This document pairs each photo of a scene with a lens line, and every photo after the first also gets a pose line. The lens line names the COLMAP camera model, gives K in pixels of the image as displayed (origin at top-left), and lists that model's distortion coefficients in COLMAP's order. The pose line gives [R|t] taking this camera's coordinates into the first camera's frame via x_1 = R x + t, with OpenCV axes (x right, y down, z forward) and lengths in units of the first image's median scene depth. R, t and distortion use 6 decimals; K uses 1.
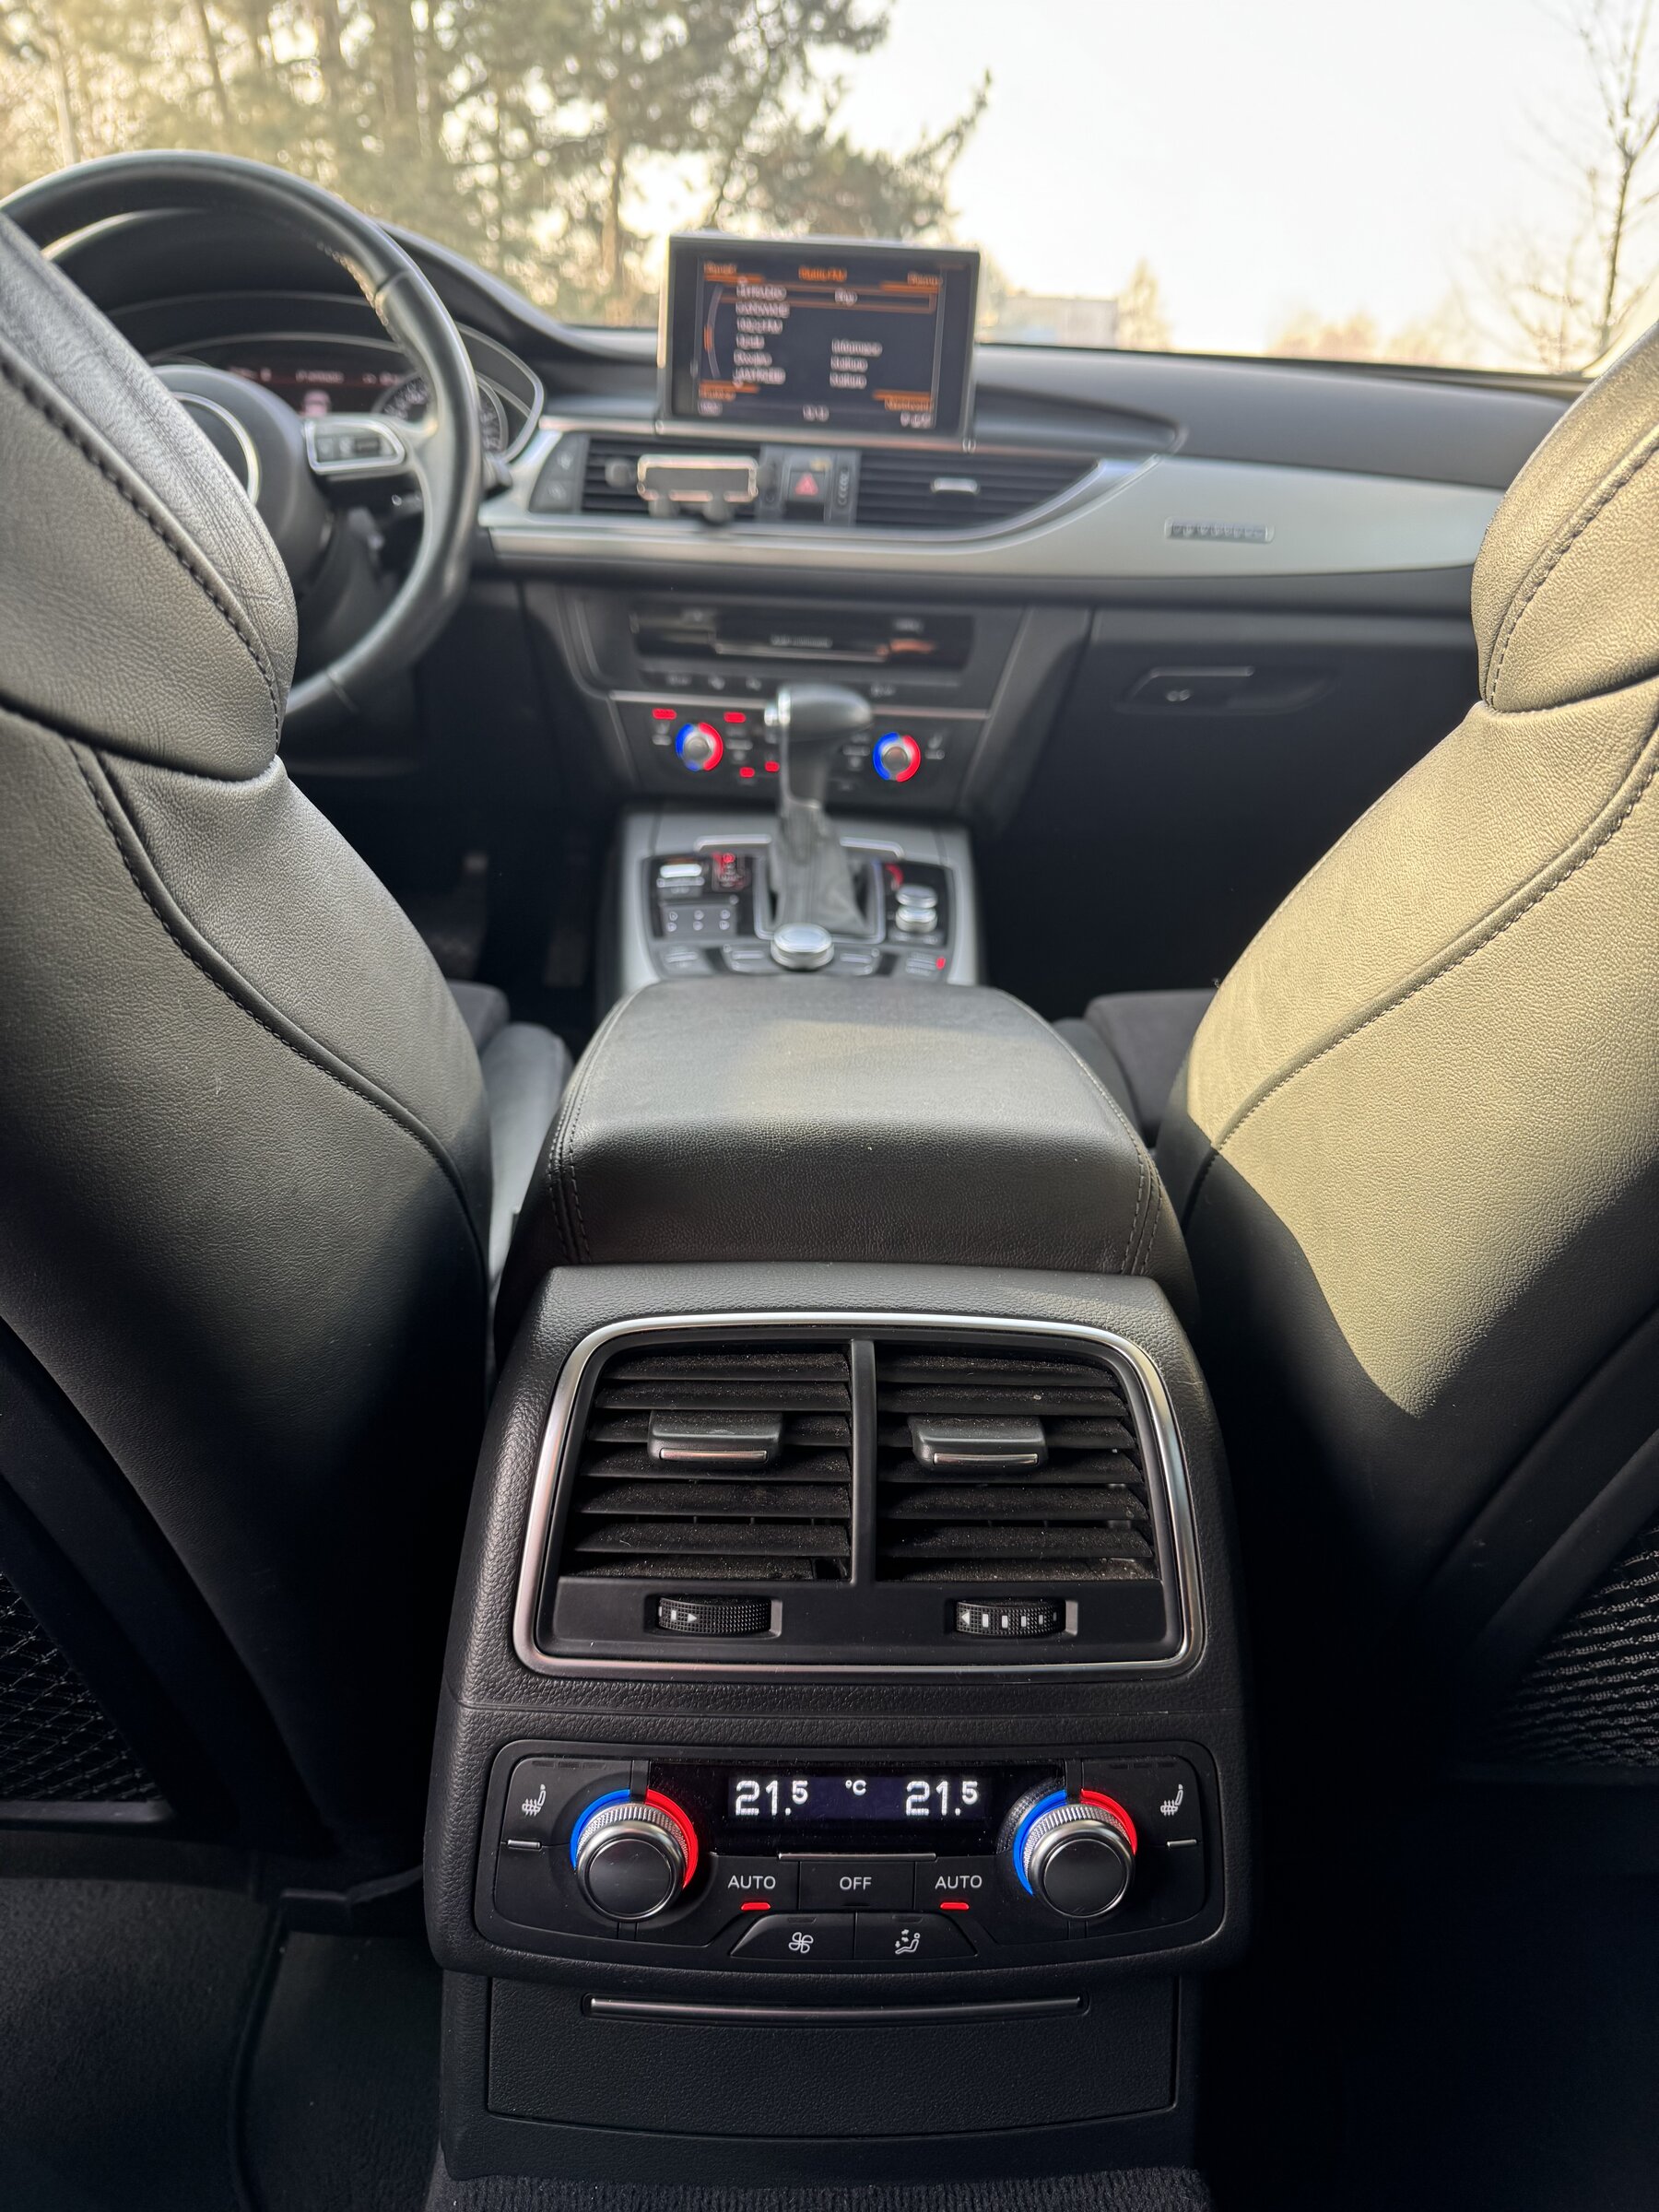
lens RADIAL K [[1518.5, 0, 859.1], [0, 1518.5, 1057.7], [0, 0, 1]] dist [0.048798, -0.056171]
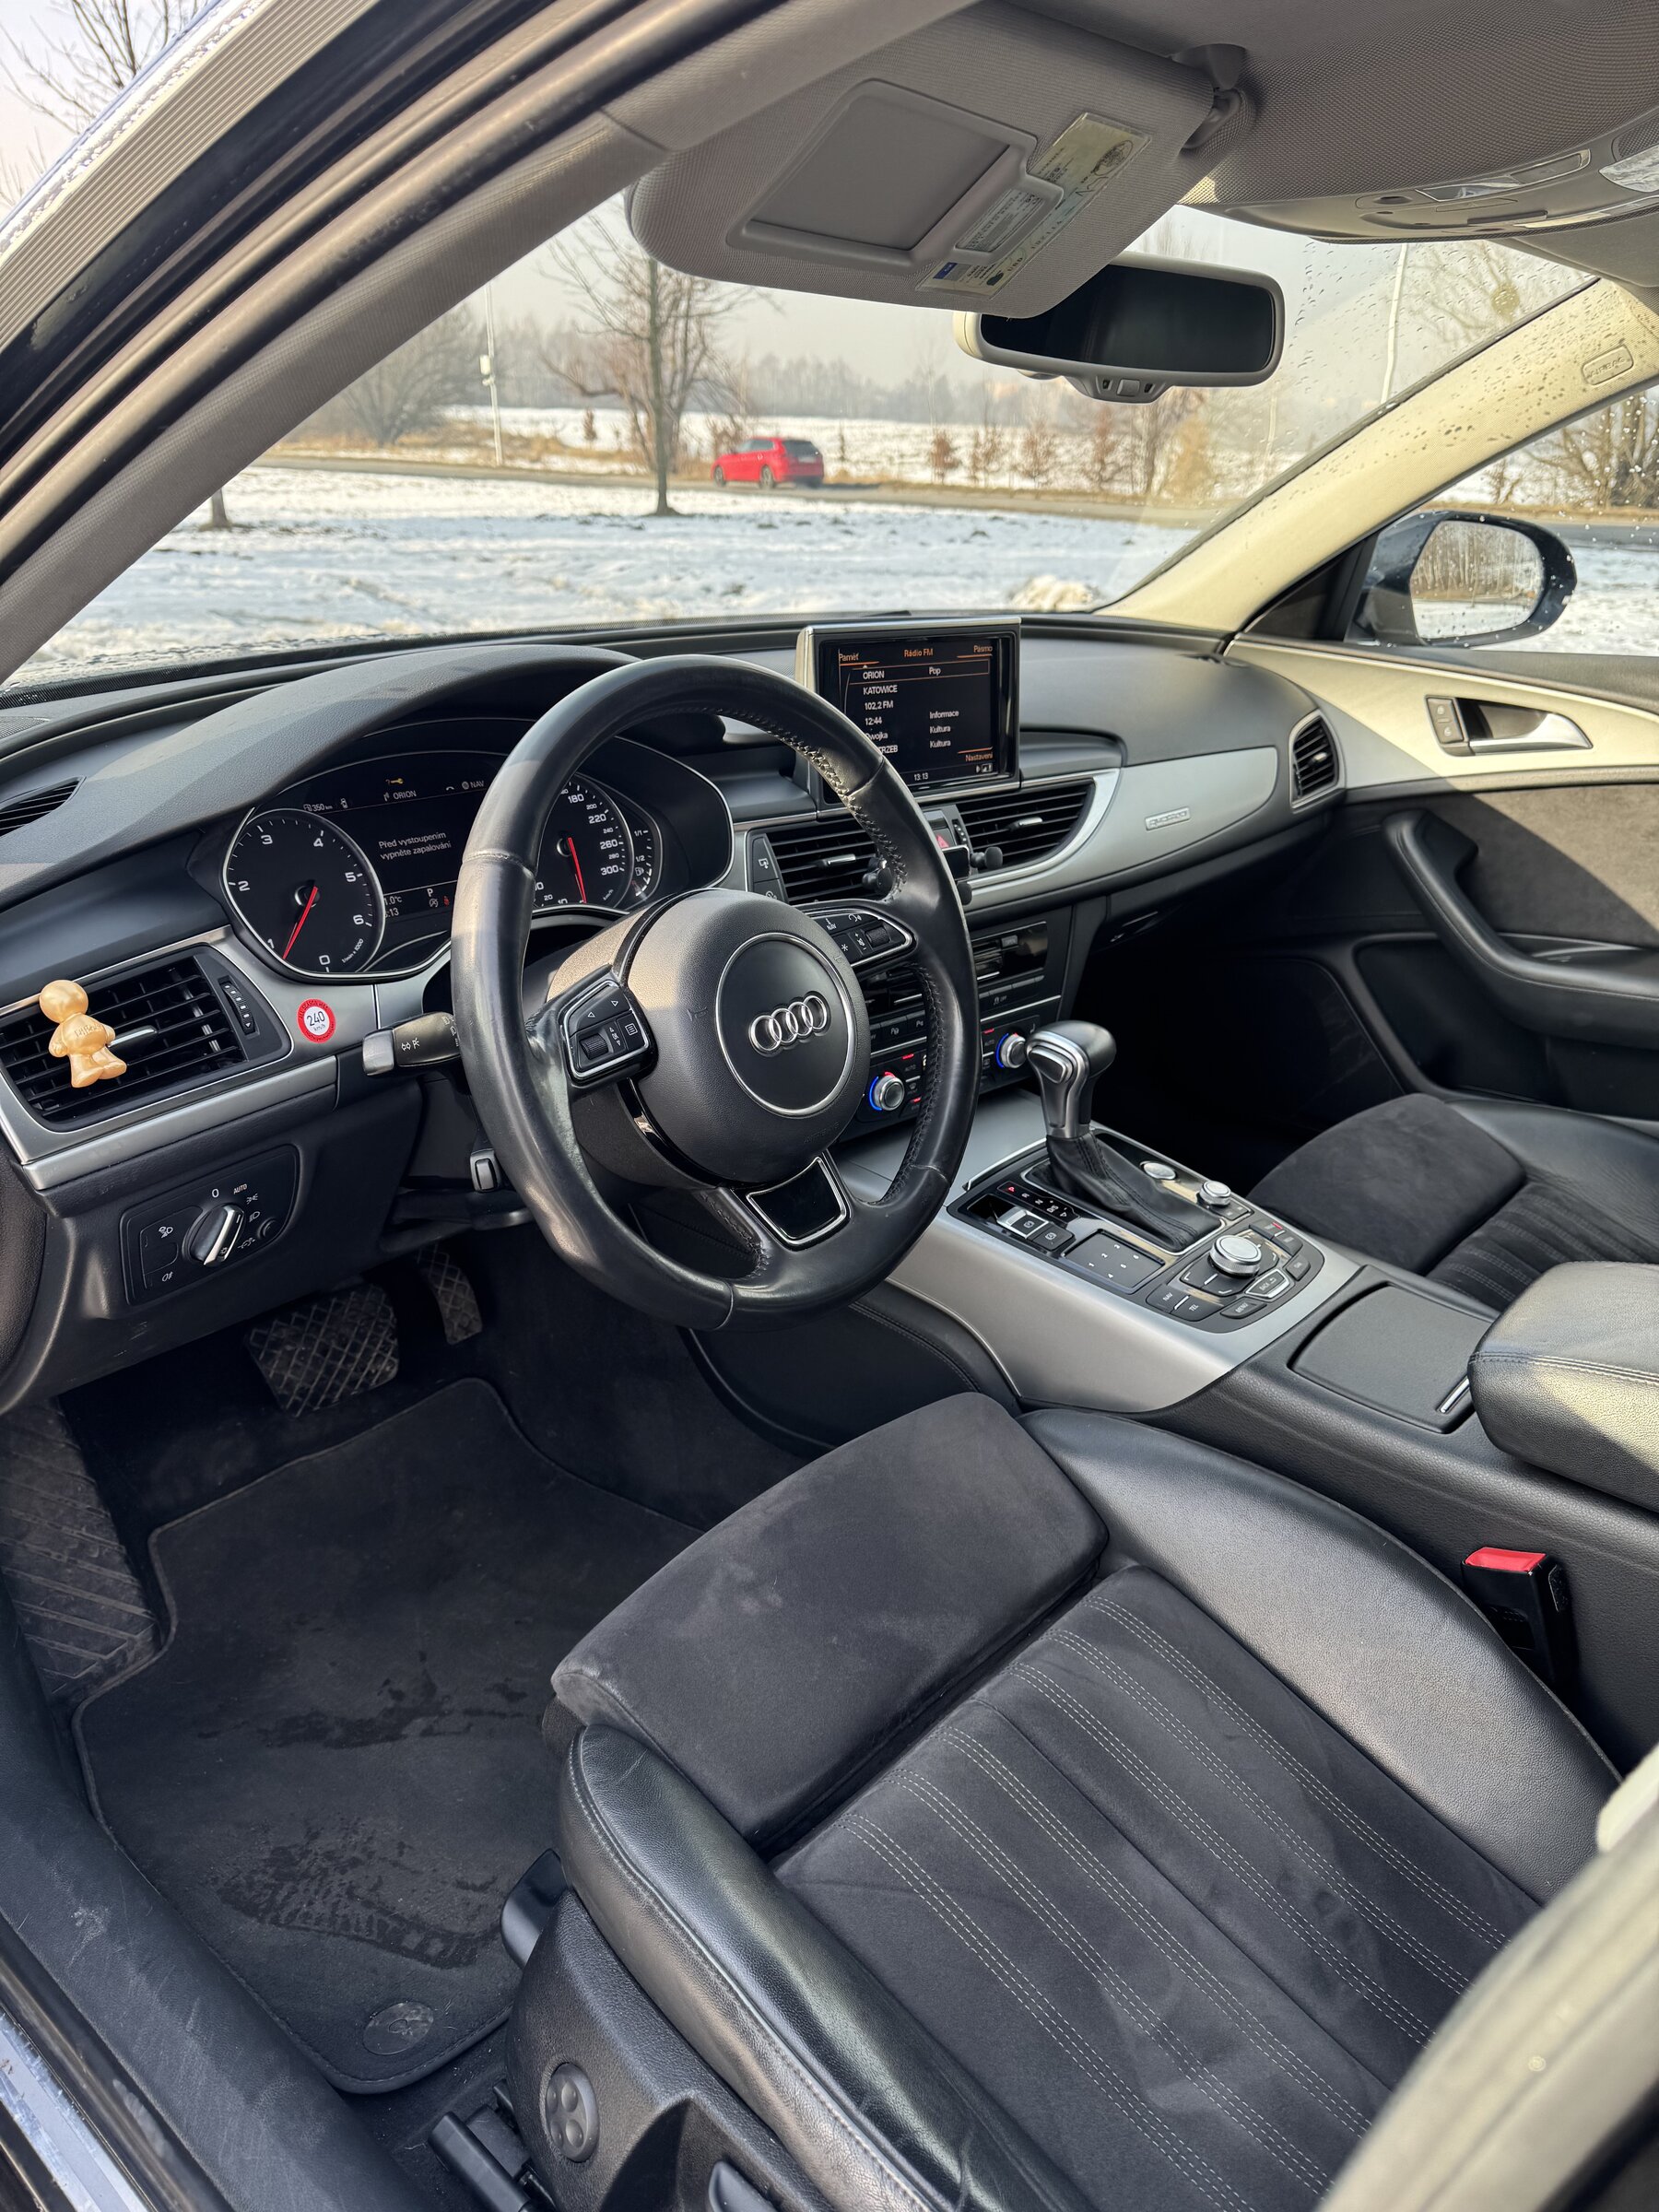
lens RADIAL K [[1518.5, 0, 826.8], [0, 1518.5, 1098.0], [0, 0, 1]] dist [0.048798, -0.056171]
pose [[0.679840, -0.294754, 0.671519, -0.873006], [0.266221, 0.952401, 0.148523, -0.384630], [-0.683333, 0.077801, 0.725950, 0.283343]]
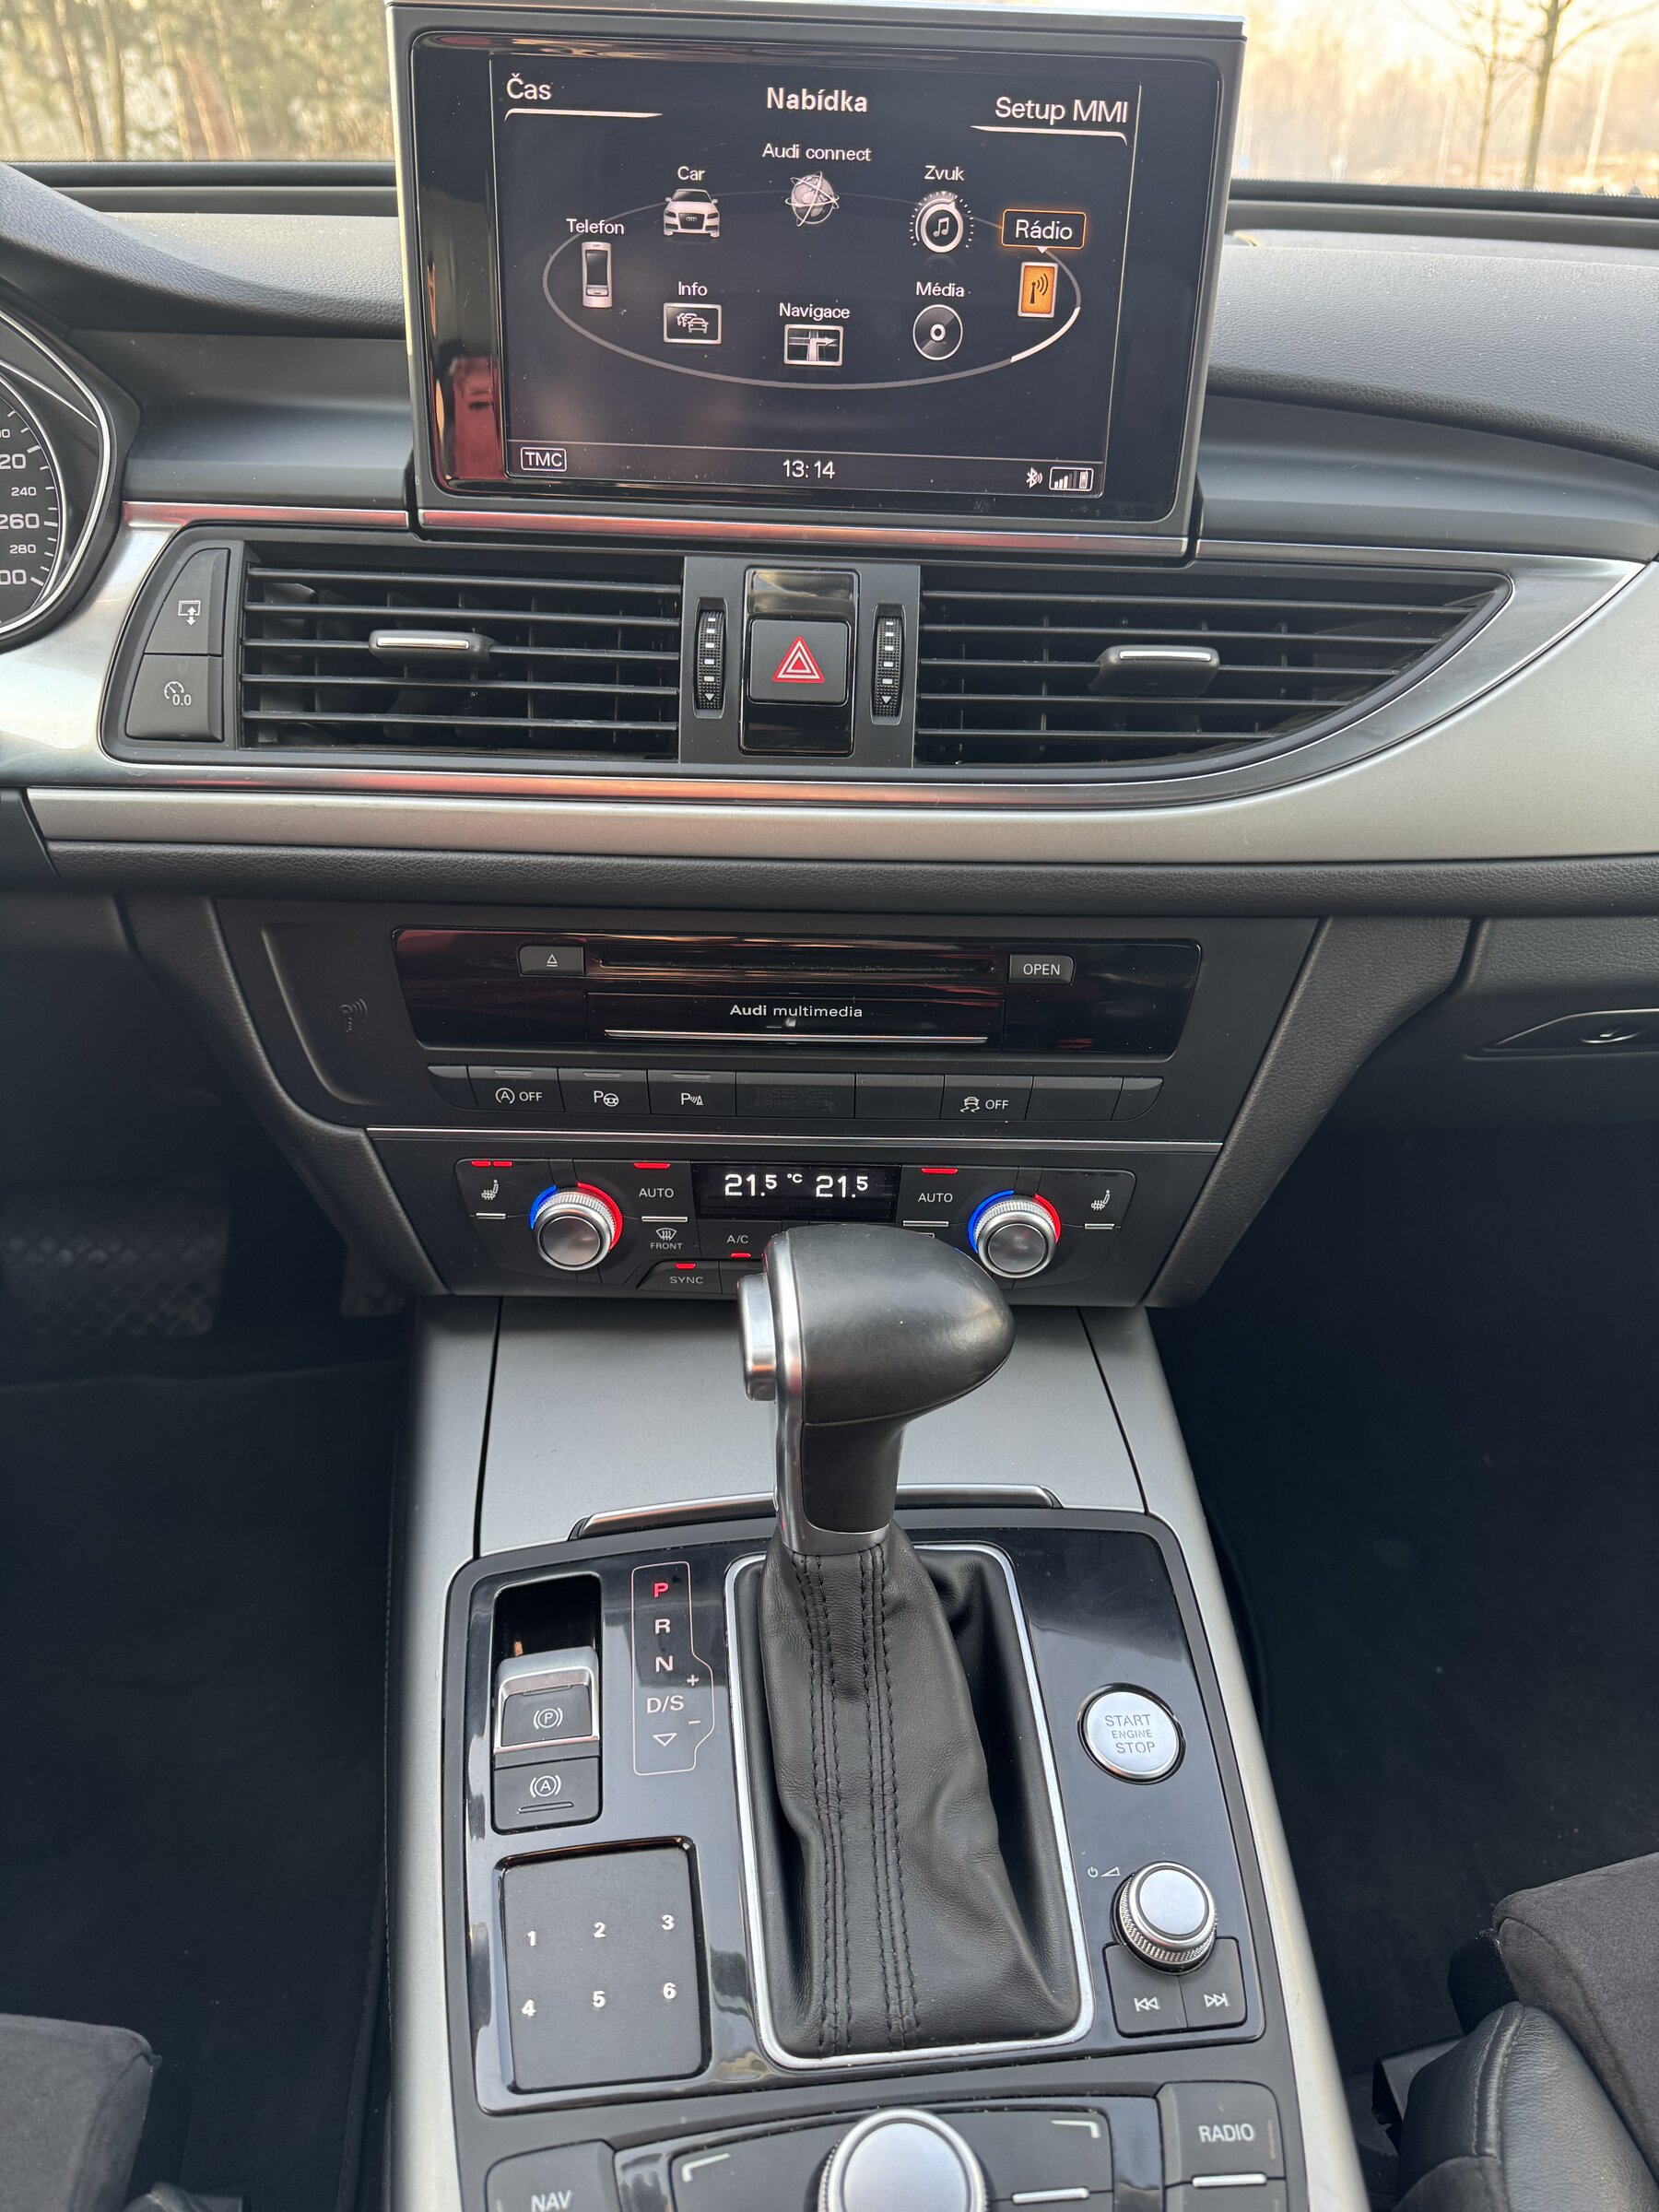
lens RADIAL K [[1518.5, 0, 844.4], [0, 1518.5, 1102.8], [0, 0, 1]] dist [0.048798, -0.056171]
pose [[0.997872, -0.049820, 0.042073, -0.044924], [0.042632, 0.986647, 0.157195, -0.322025], [-0.049343, -0.155067, 0.986671, 0.582368]]
